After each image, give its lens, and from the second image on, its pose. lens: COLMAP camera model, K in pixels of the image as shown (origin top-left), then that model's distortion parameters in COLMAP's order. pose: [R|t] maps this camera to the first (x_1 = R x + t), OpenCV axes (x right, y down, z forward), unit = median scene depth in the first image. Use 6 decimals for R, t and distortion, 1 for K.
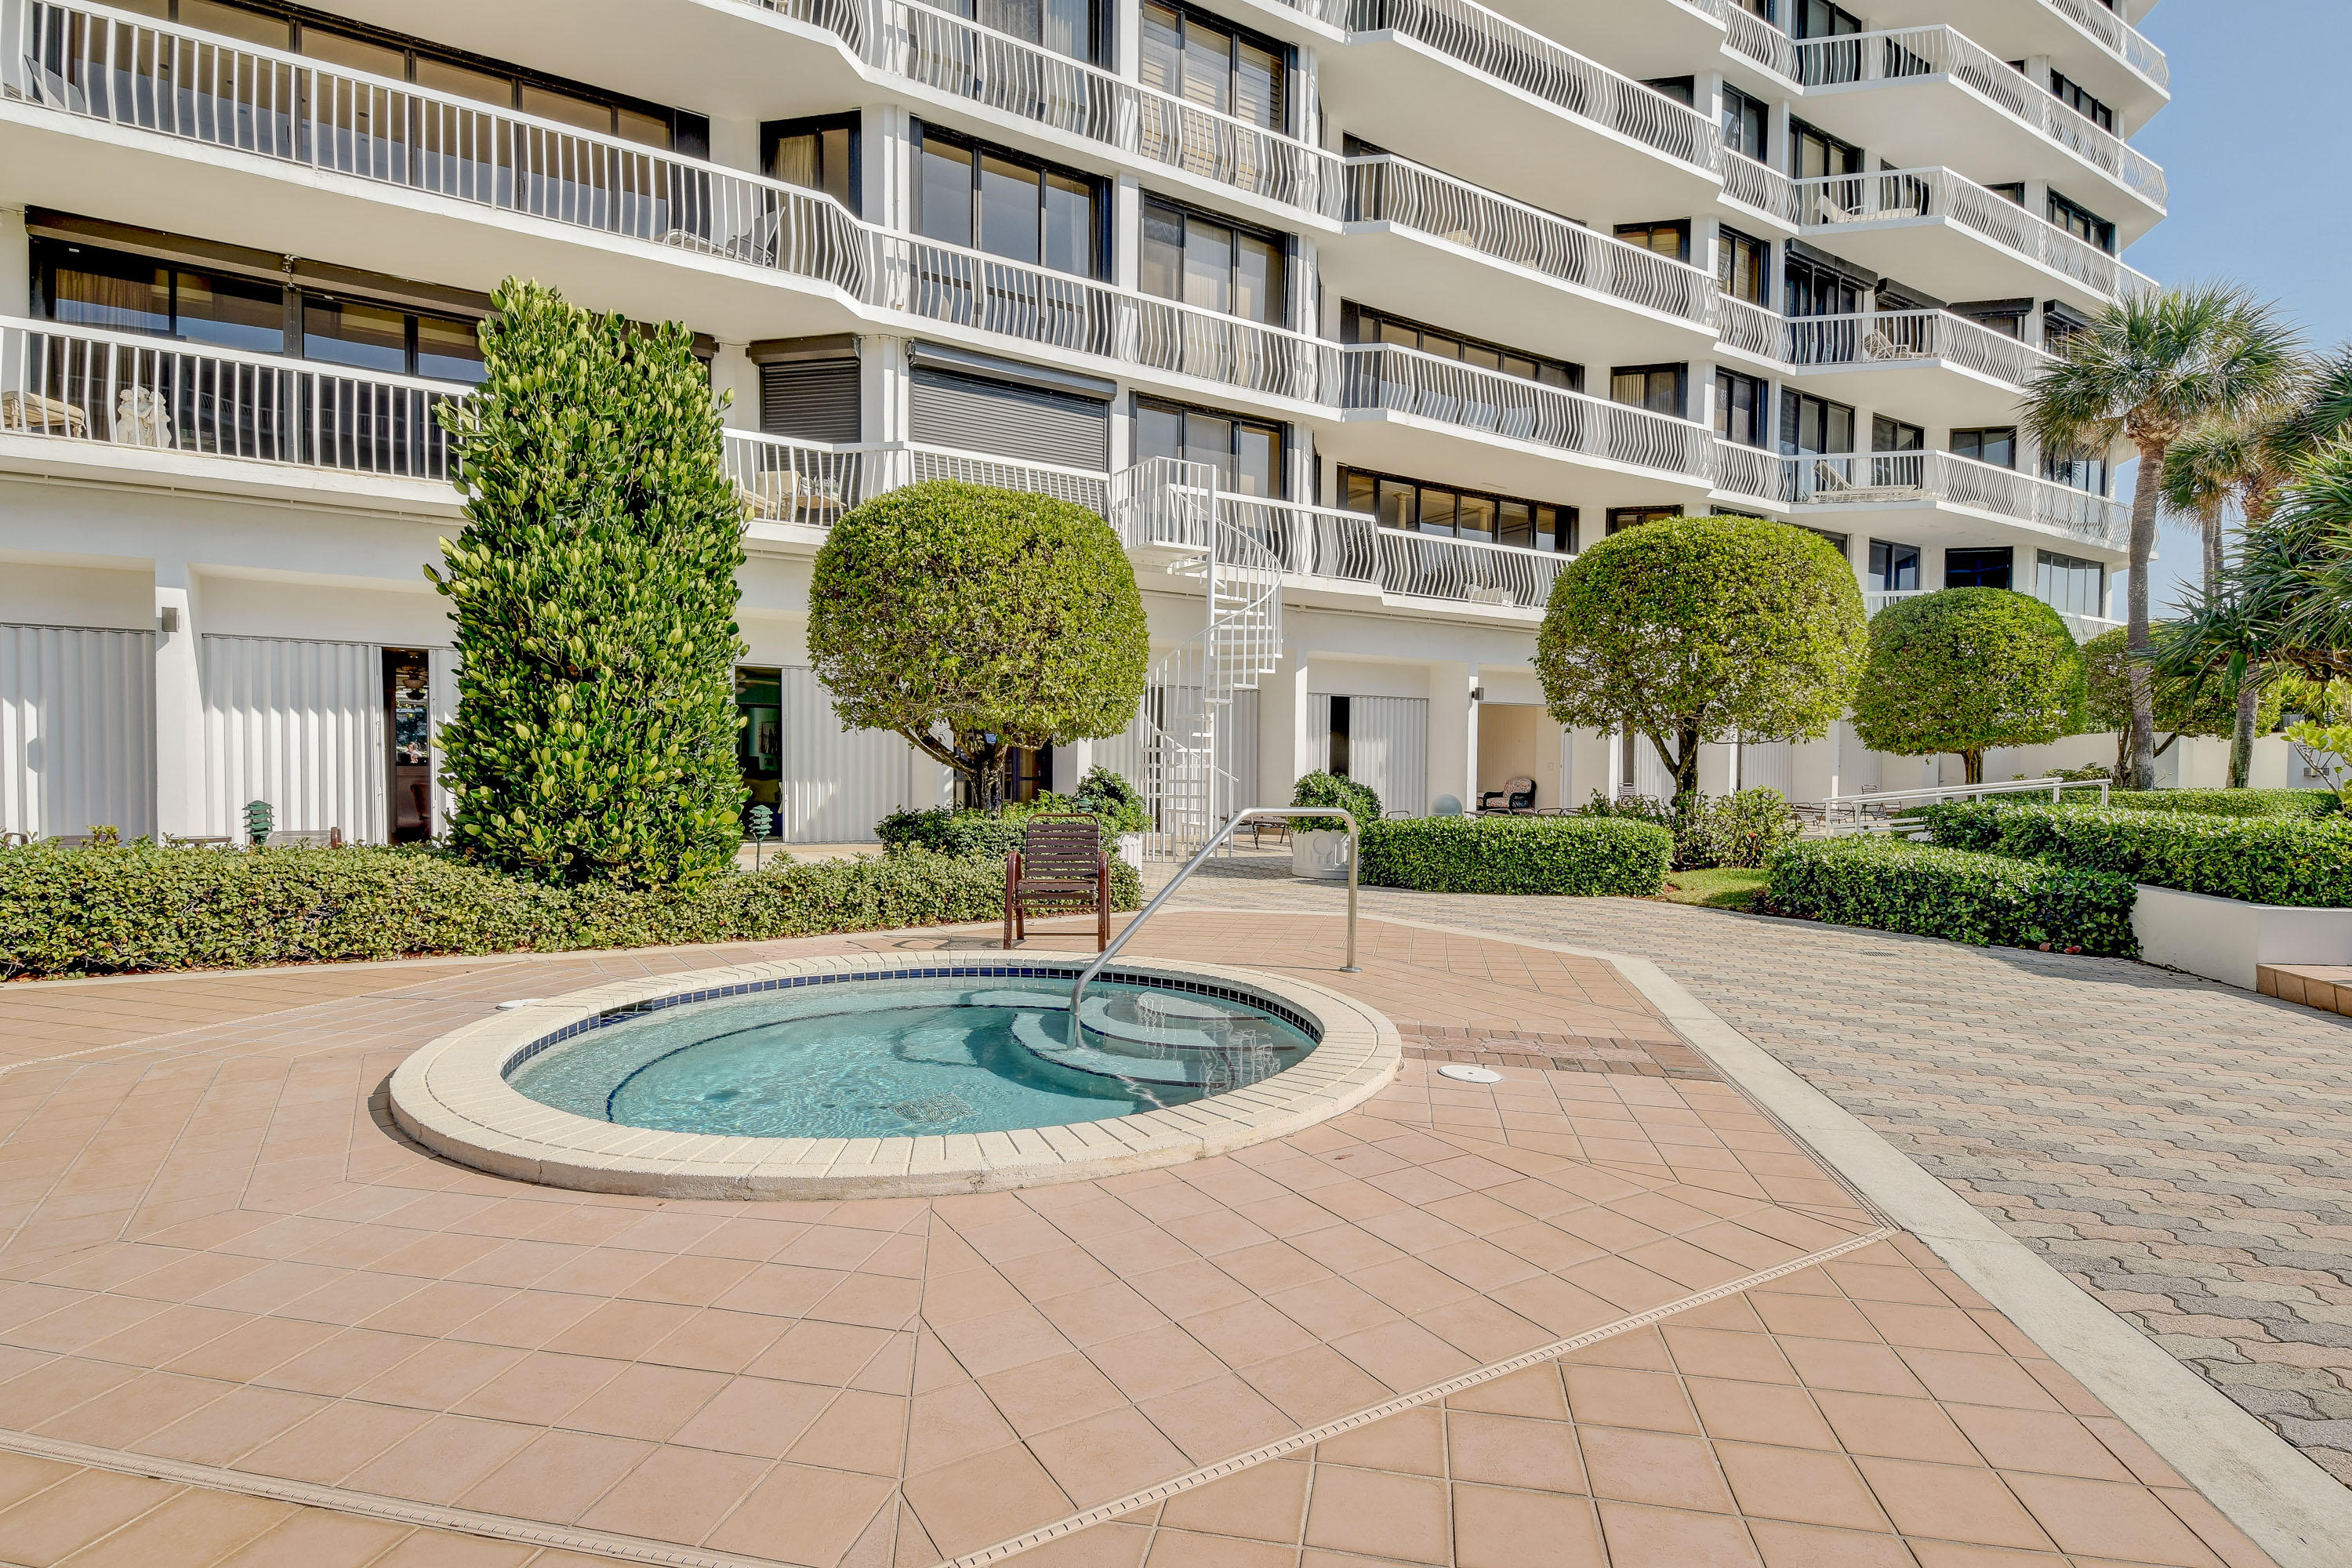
lens RADIAL K [[1177.6, 0, 1183.1], [0, 1177.6, 785.8], [0, 0, 1]] dist [-0.013281, -0.000581]
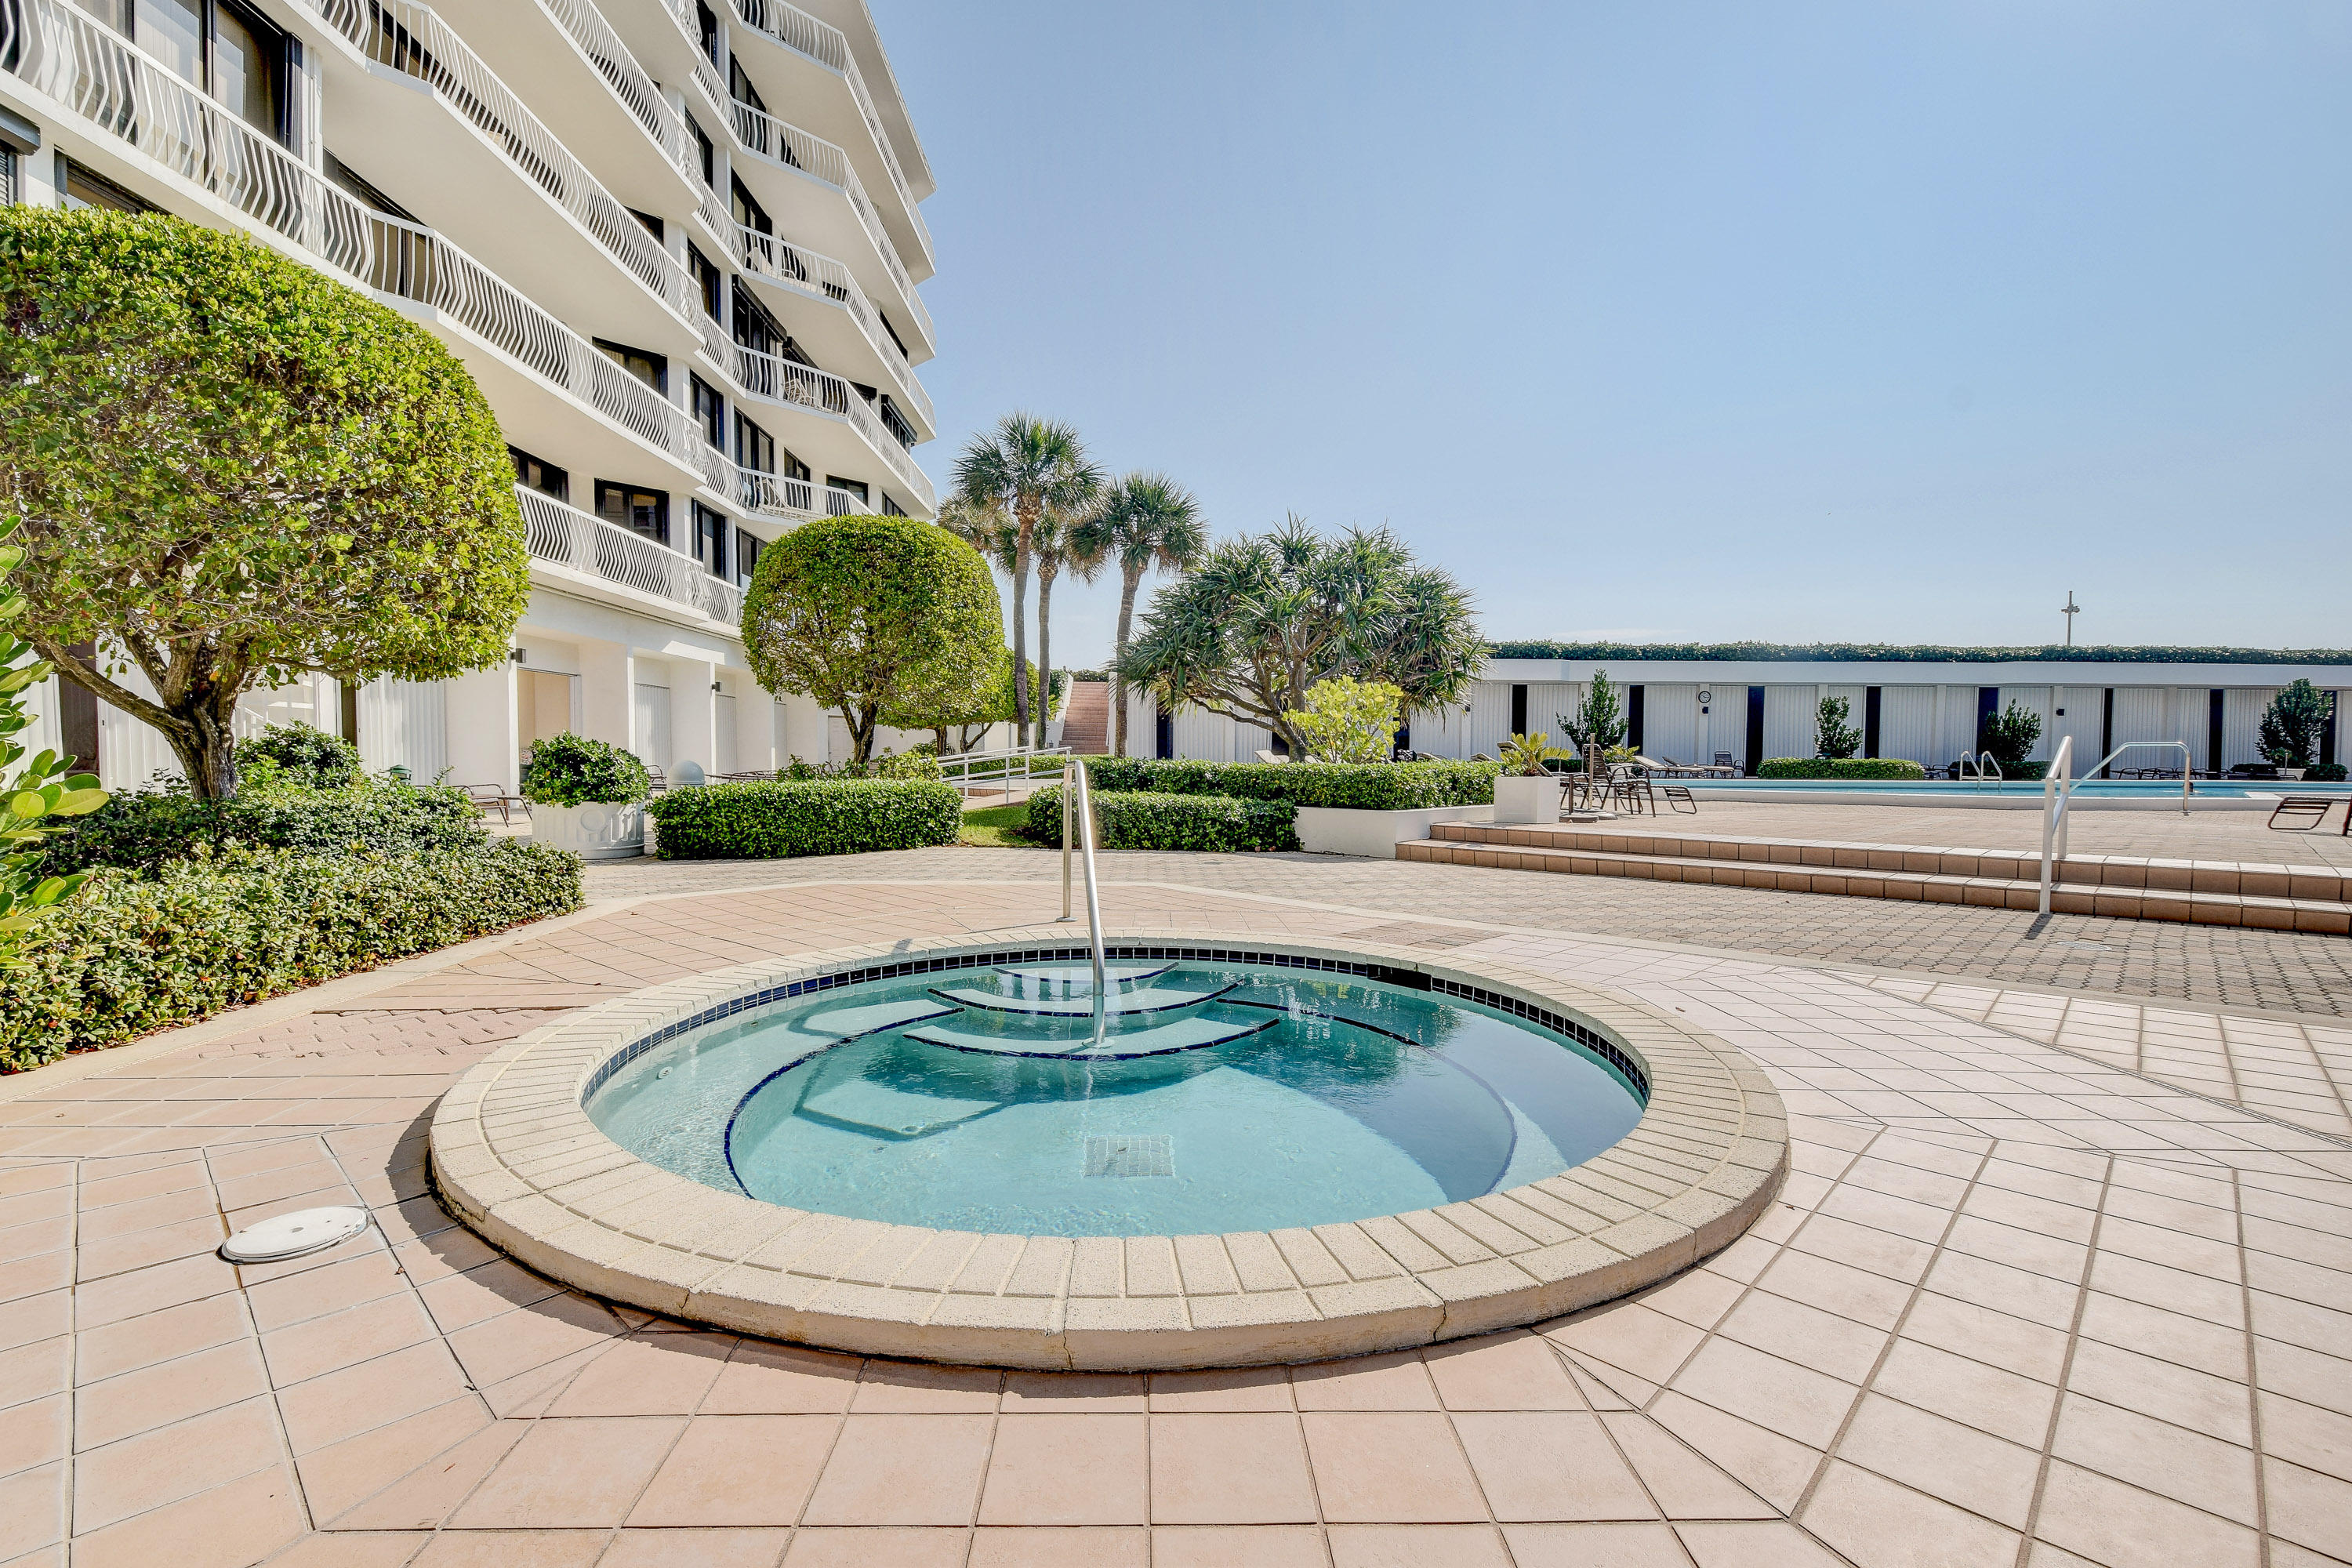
lens RADIAL K [[1049.6, 0, 1175.8], [0, 1049.6, 764.8], [0, 0, 1]] dist [0.016909, -0.000140]
pose [[0.505714, -0.013116, 0.862602, -0.310837], [0.010069, 0.999906, 0.009301, 0.006978], [-0.862643, 0.003982, 0.505798, 0.232556]]
